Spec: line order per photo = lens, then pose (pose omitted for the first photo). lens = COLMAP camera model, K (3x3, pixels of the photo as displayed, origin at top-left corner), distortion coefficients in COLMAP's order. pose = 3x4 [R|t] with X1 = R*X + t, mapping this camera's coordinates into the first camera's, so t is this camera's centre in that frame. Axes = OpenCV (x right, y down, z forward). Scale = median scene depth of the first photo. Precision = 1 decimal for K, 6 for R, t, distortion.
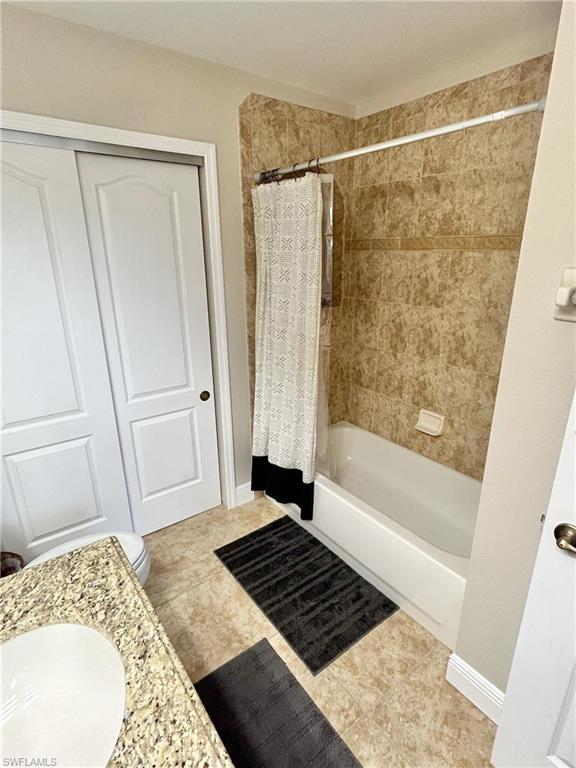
lens RADIAL K [[401.9, 0, 288.7], [0, 401.9, 384.9], [0, 0, 1]] dist [0.001063, 0.002192]
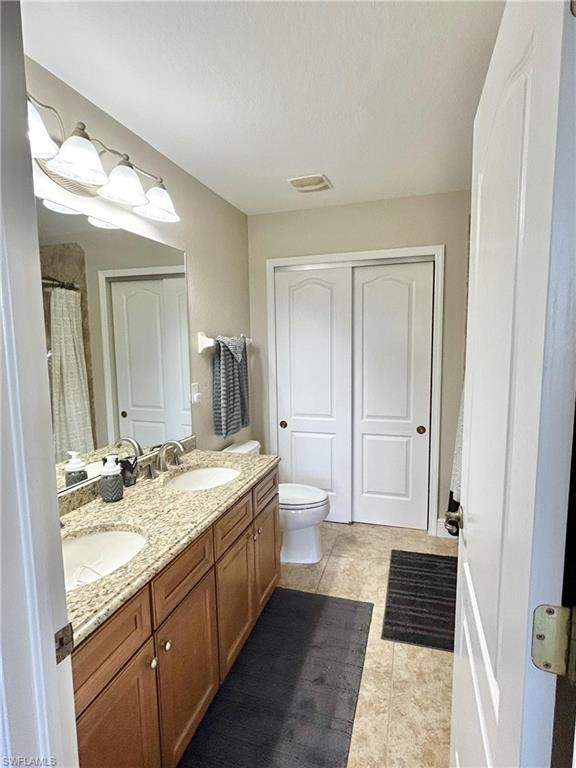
lens RADIAL K [[401.9, 0, 290.5], [0, 401.9, 384.8], [0, 0, 1]] dist [0.001063, 0.002192]
pose [[0.581256, 0.079362, -0.809841, 0.679459], [-0.243076, 0.966725, -0.079729, 0.109813], [0.776566, 0.243196, 0.581206, -0.101079]]
